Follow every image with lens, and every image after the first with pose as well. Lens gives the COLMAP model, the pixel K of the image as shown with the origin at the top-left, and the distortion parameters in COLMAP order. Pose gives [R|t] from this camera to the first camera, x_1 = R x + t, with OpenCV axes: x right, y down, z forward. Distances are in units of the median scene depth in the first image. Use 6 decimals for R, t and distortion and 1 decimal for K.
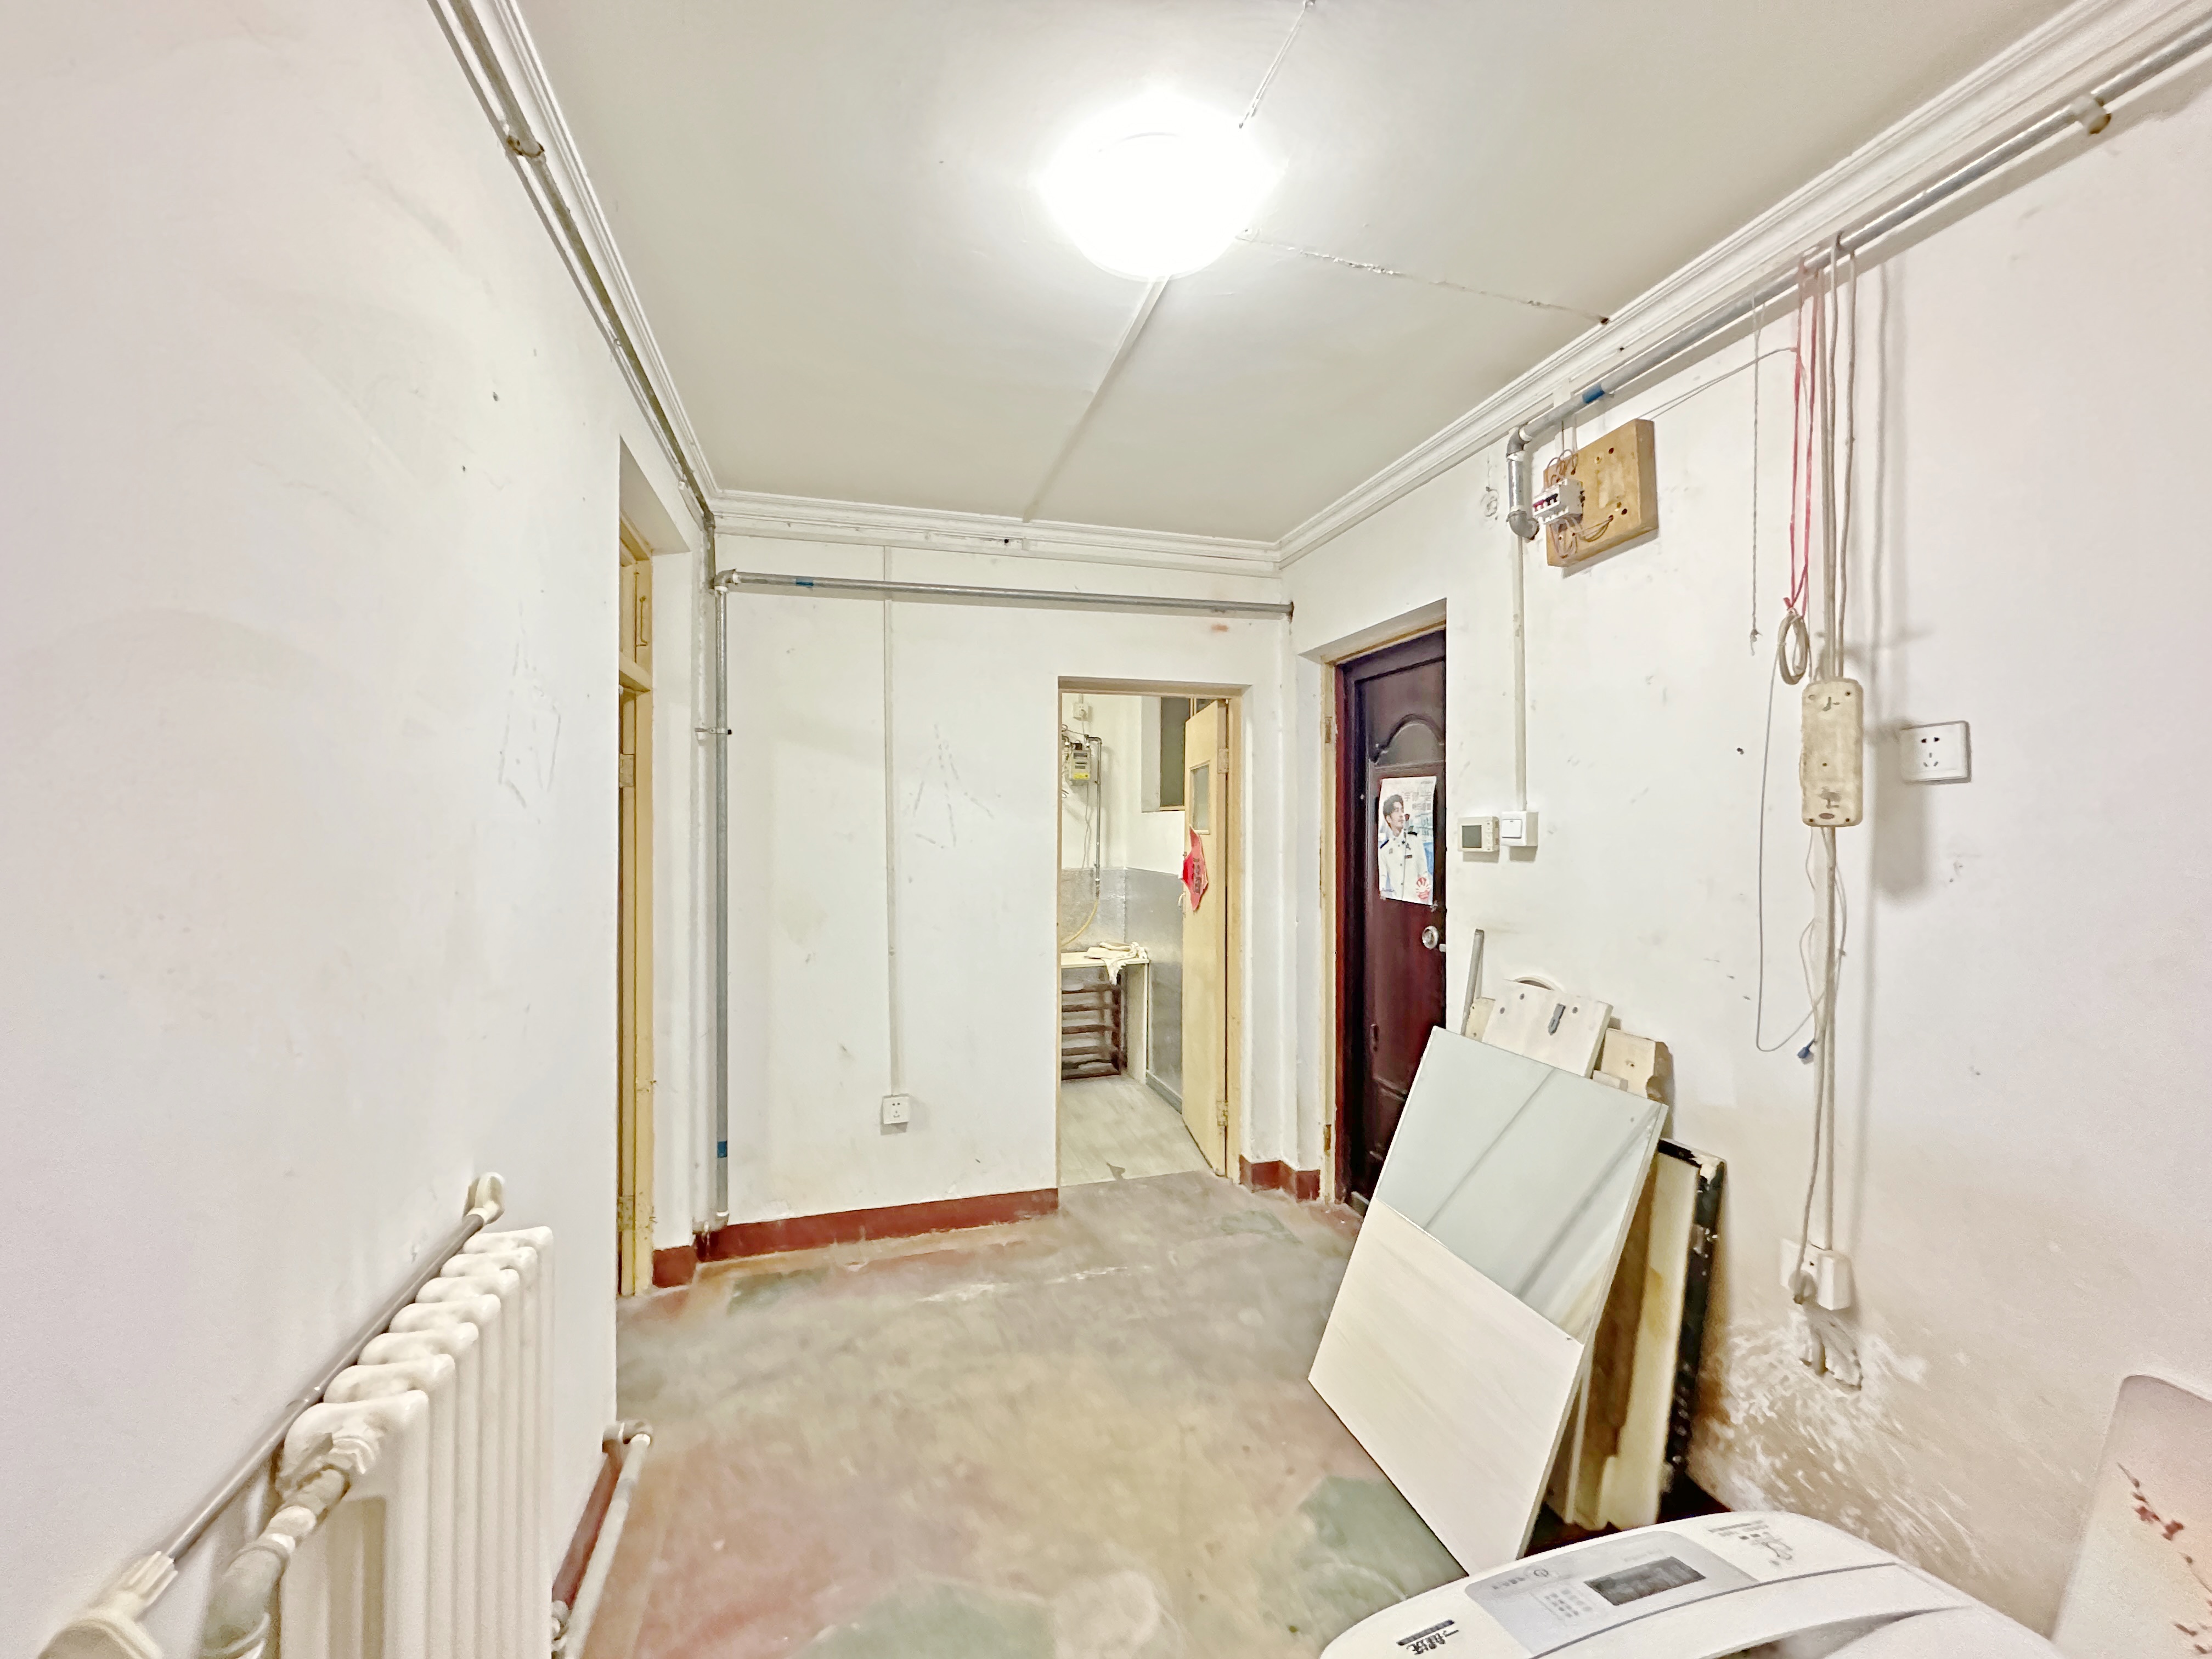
lens RADIAL K [[884.8, 0, 1108.0], [0, 884.8, 831.2], [0, 0, 1]] dist [-0.001515, 0.000056]
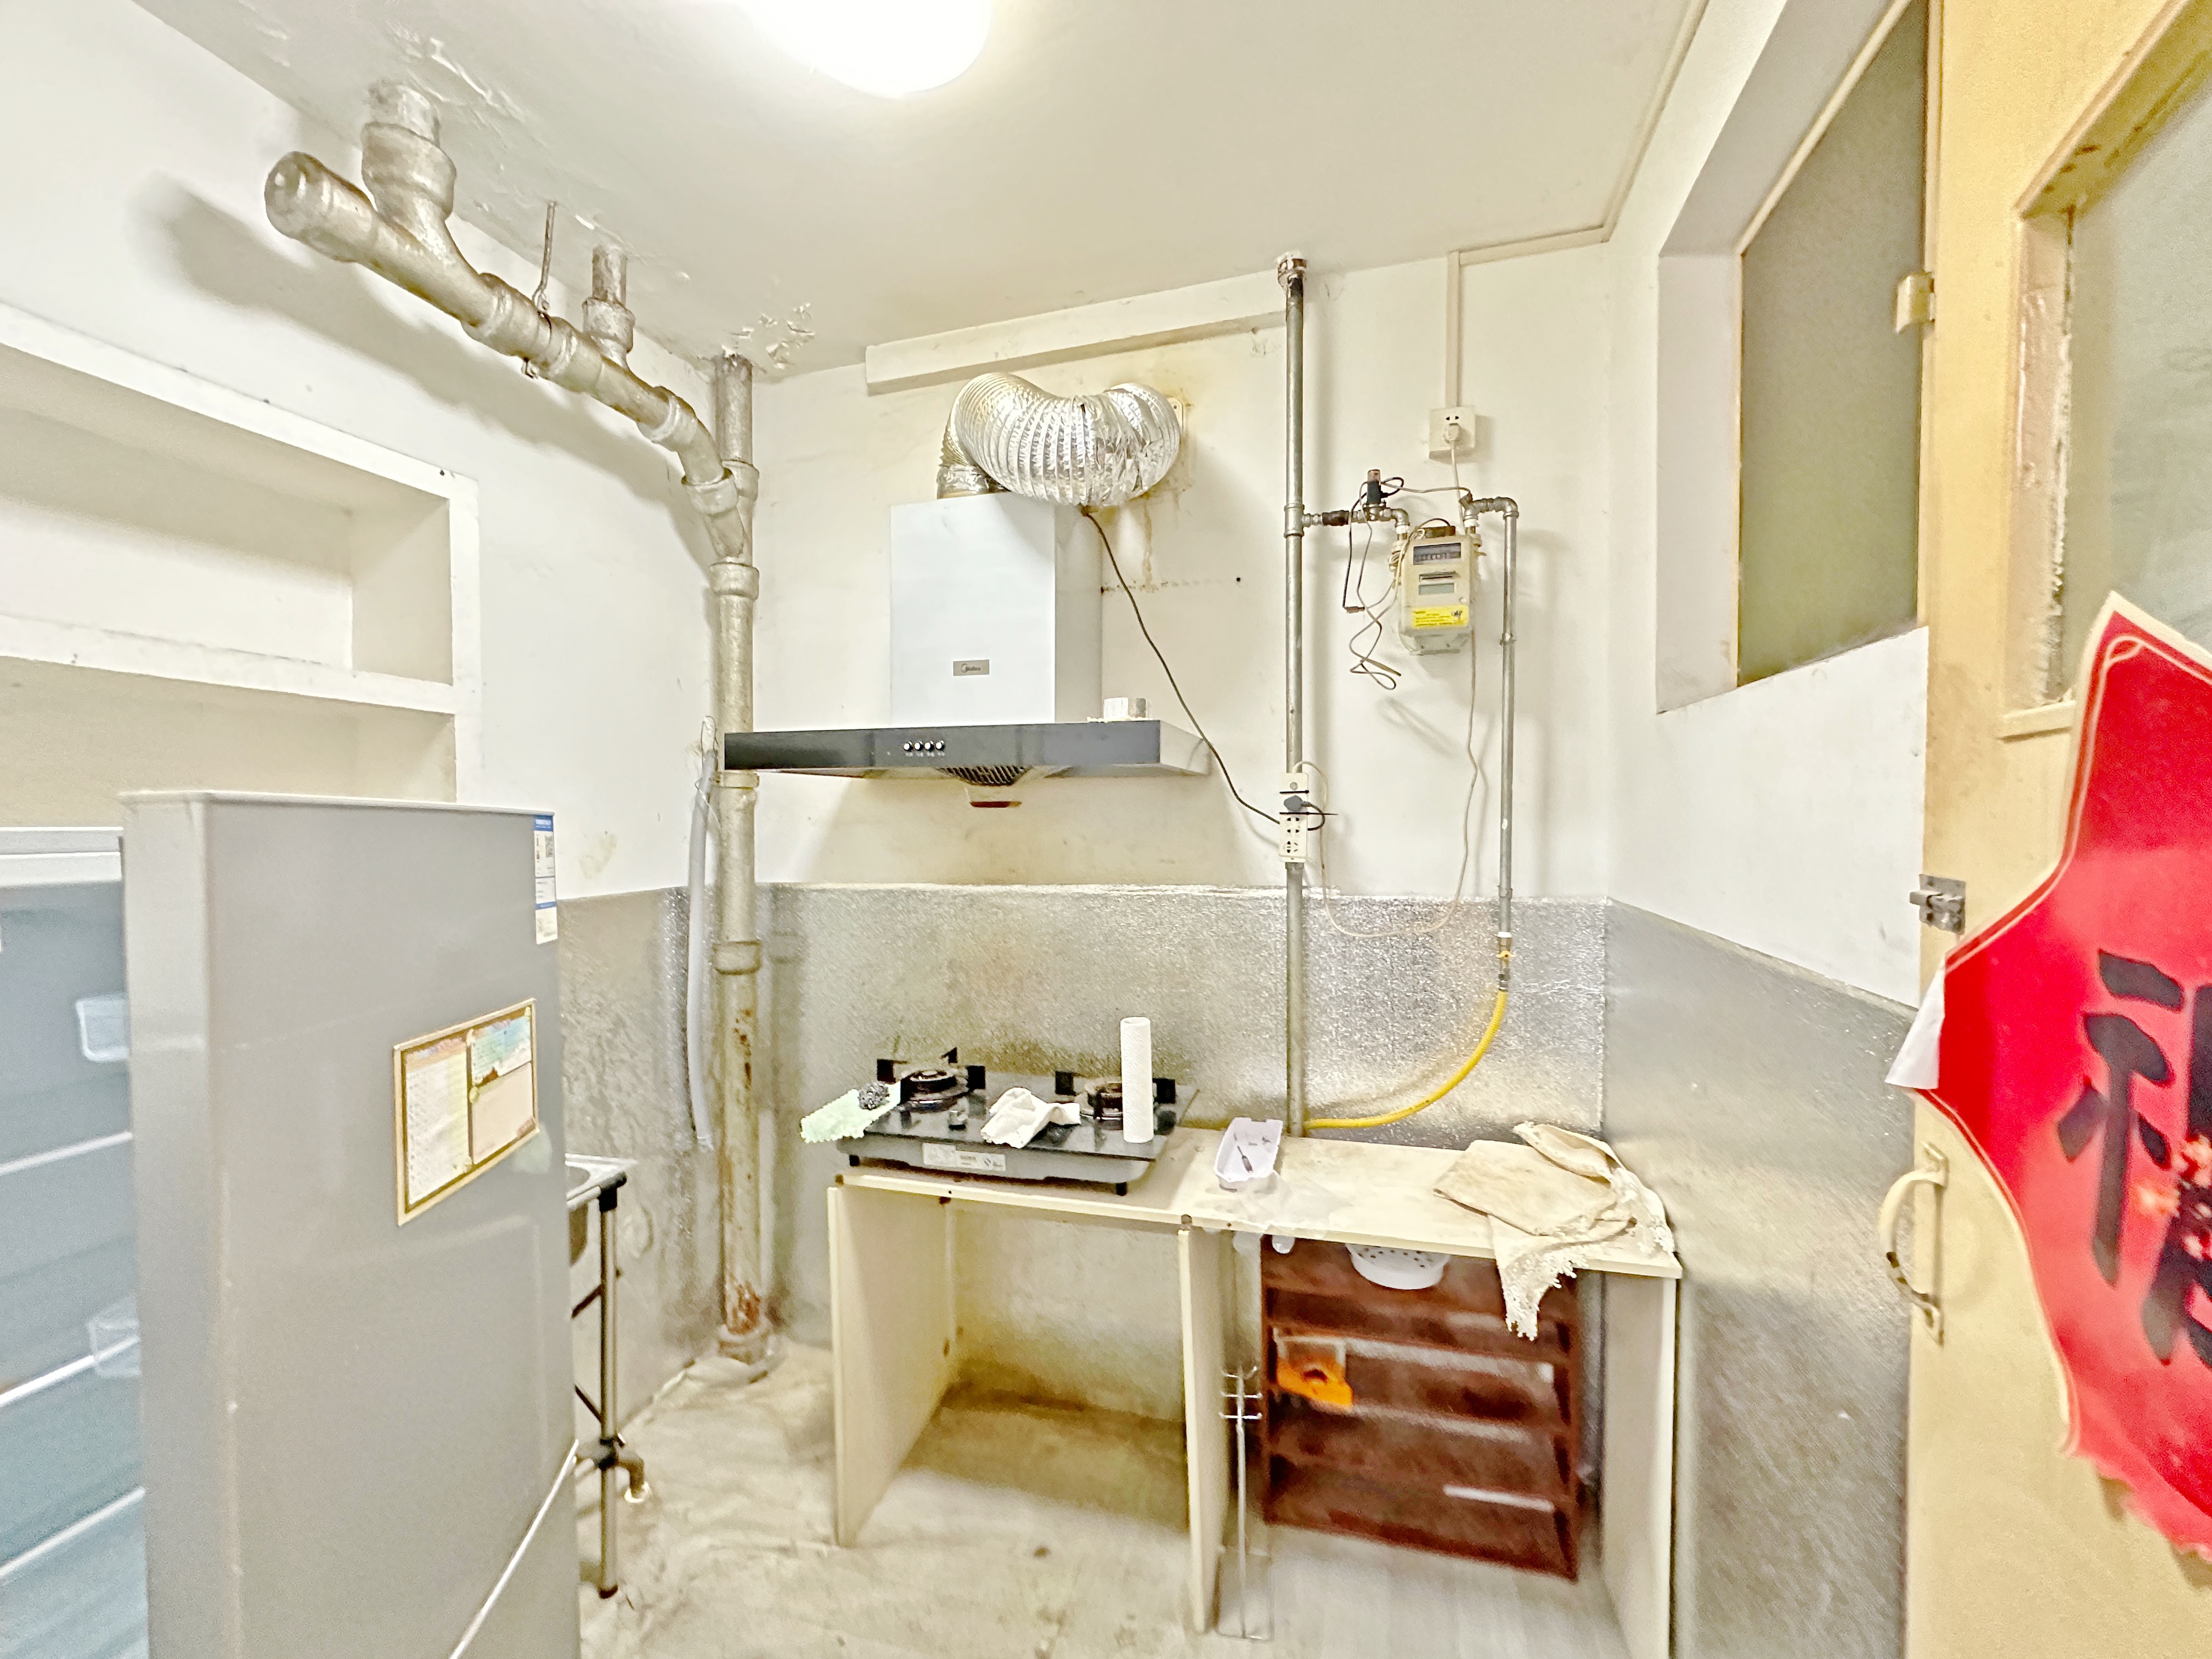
lens RADIAL K [[884.8, 0, 1118.6], [0, 884.8, 823.5], [0, 0, 1]] dist [-0.001515, 0.000056]
pose [[0.857298, 0.007636, -0.514763, 0.034611], [0.000998, 0.999863, 0.016494, 0.007518], [0.514819, -0.014654, 0.857174, 0.642515]]
